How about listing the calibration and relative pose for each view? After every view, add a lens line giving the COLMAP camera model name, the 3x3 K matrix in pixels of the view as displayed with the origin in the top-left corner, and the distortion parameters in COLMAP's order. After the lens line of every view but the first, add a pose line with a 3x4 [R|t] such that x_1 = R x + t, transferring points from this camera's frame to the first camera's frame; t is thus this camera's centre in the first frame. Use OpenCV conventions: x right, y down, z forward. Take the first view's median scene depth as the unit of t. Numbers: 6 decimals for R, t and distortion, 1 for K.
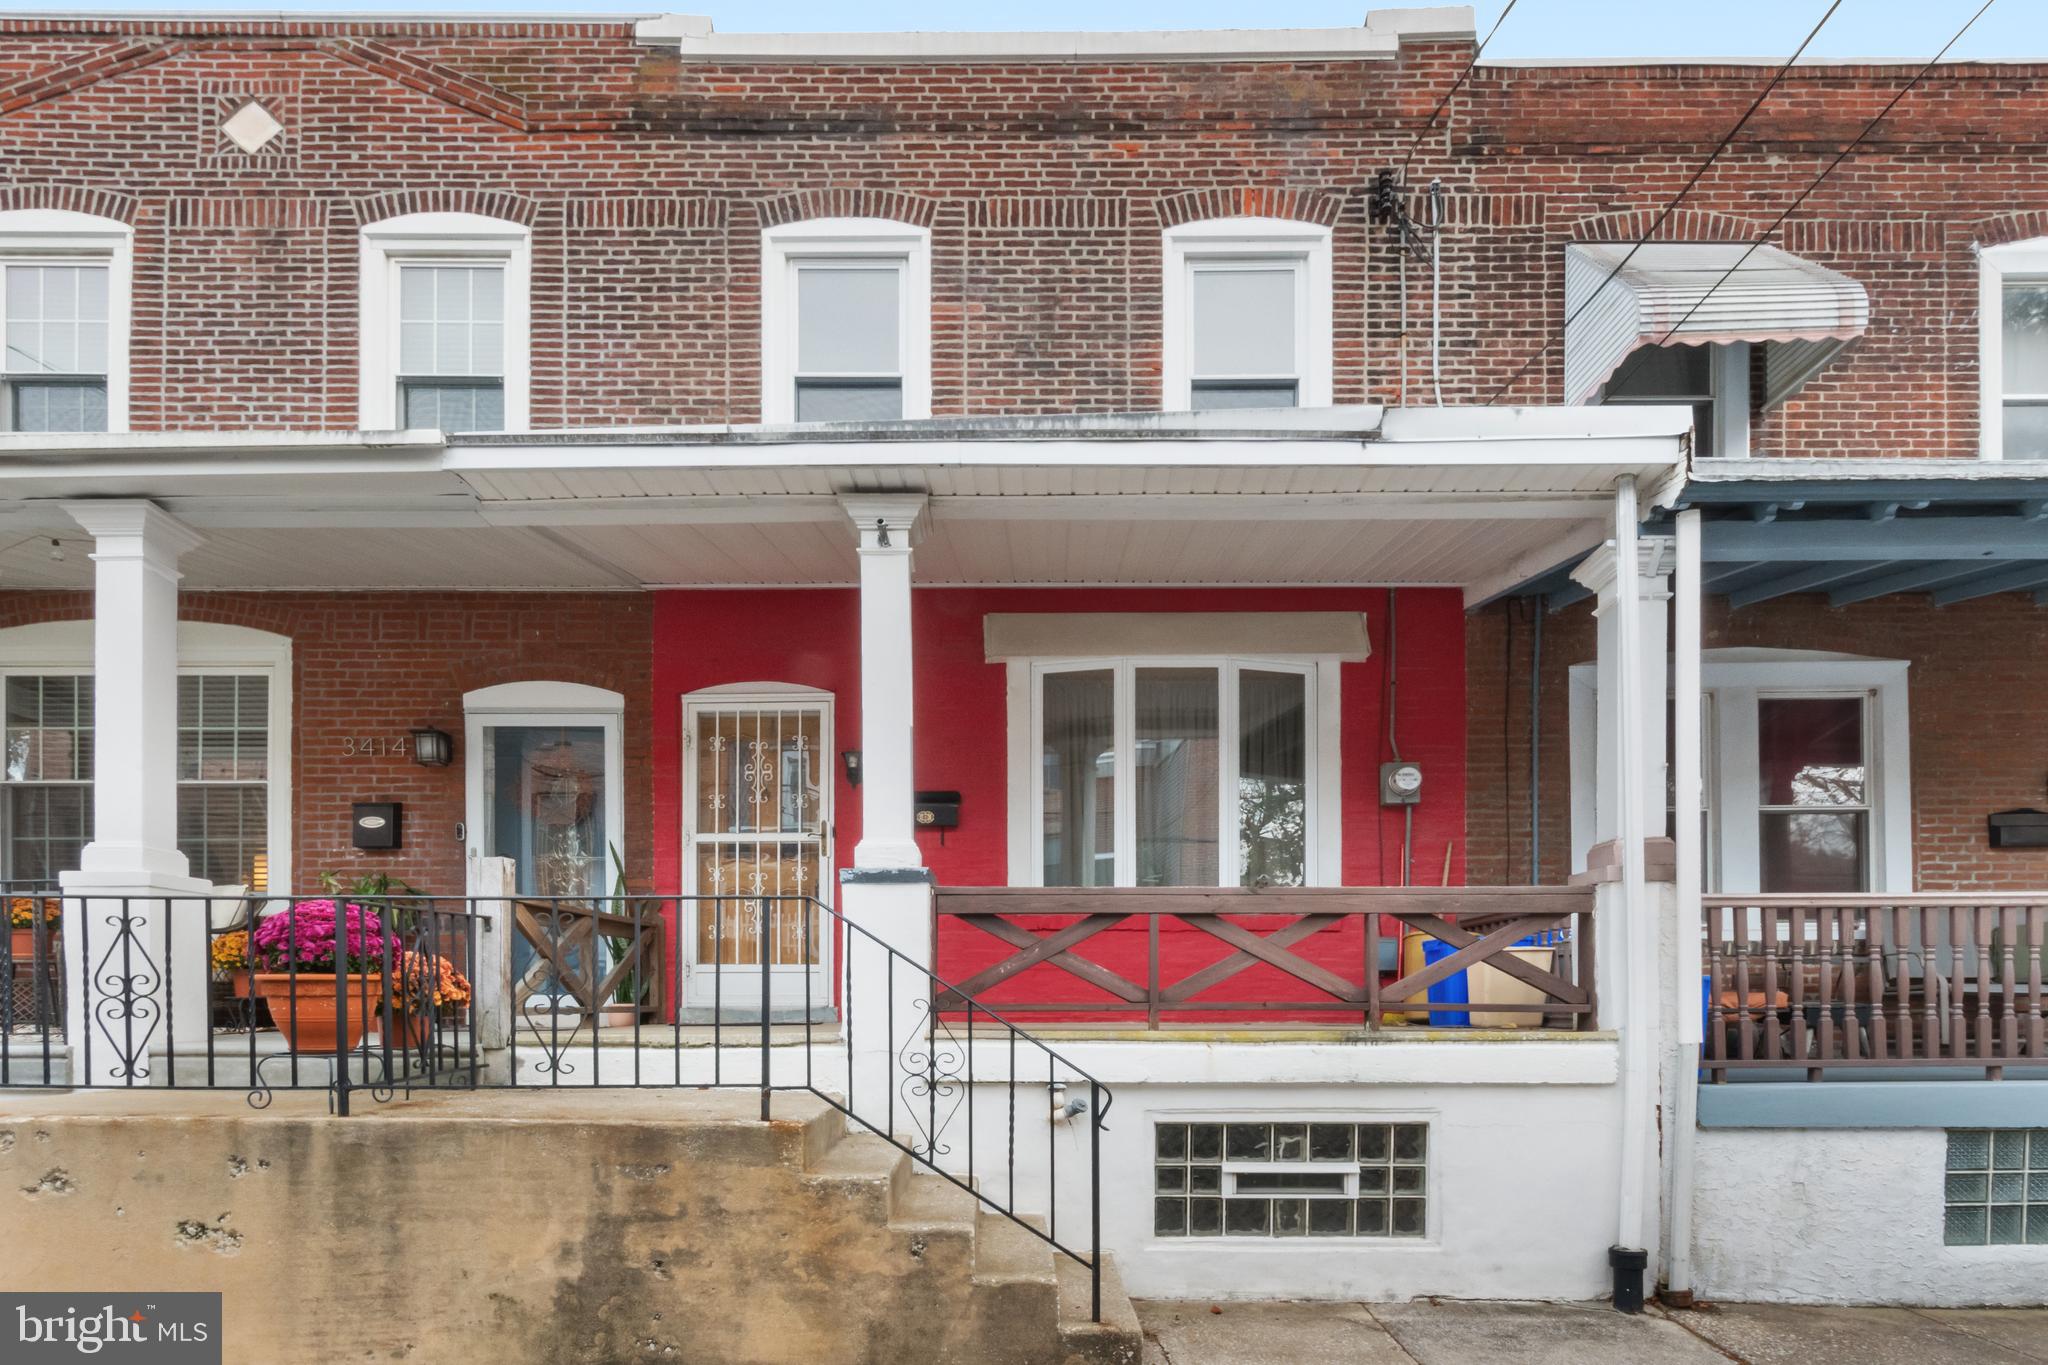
lens RADIAL K [[1161.7, 0, 1025.2], [0, 1161.7, 791.8], [0, 0, 1]] dist [0.001943, -0.002292]
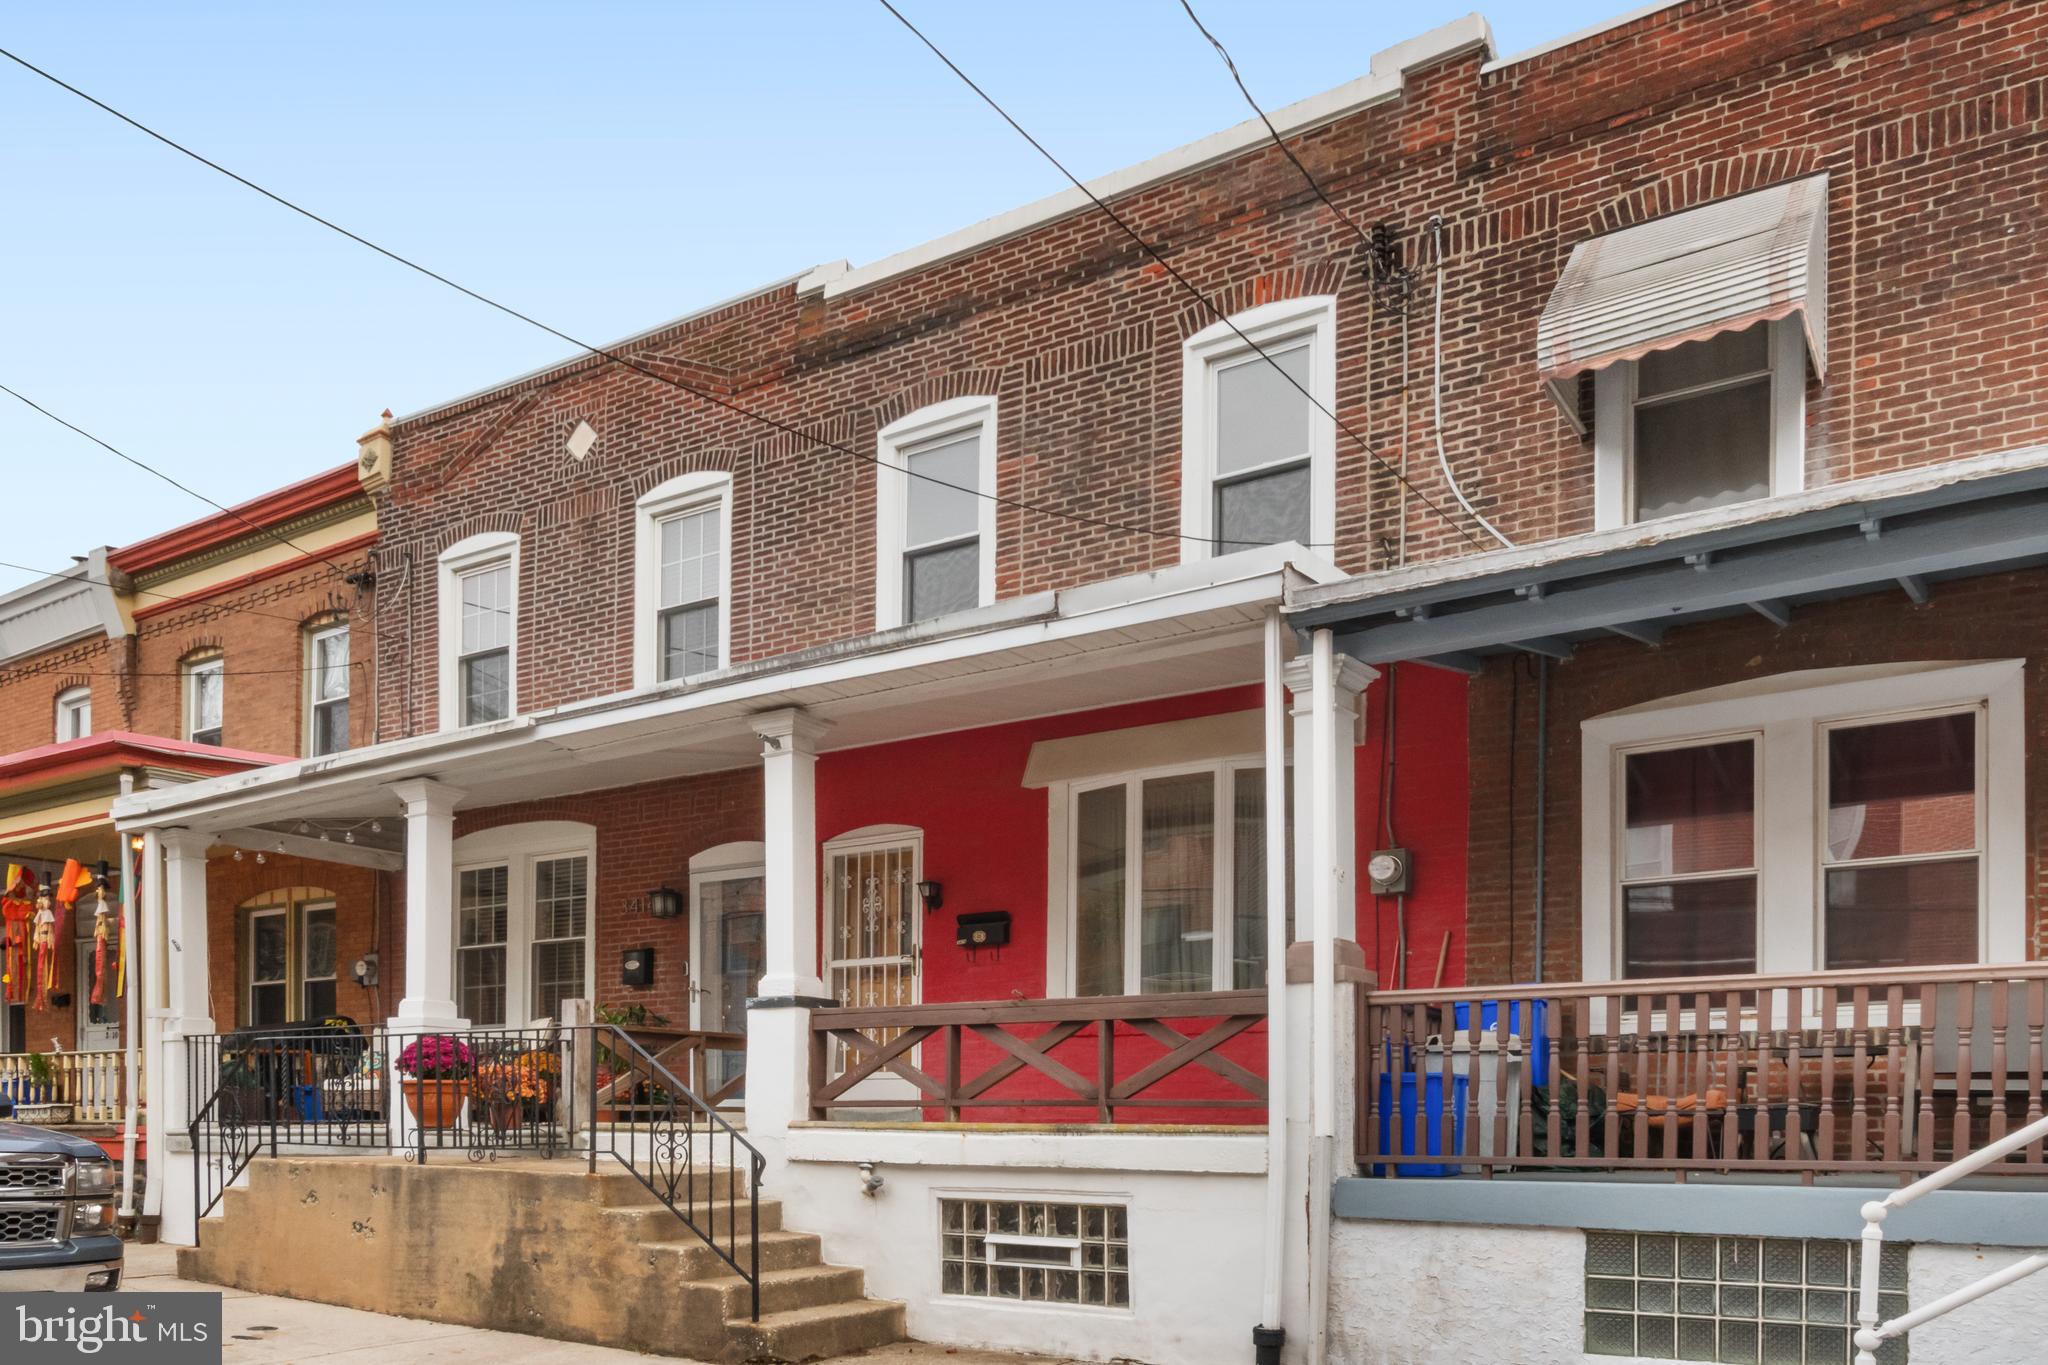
lens RADIAL K [[1582.6, 0, 1024.0], [0, 1582.6, 682.5], [0, 0, 1]] dist [0.003761, -0.009563]
pose [[0.830675, -0.143639, -0.537910, 0.721095], [0.091364, 0.988218, -0.122794, -0.025799], [0.549210, 0.052857, 0.834011, -0.234826]]
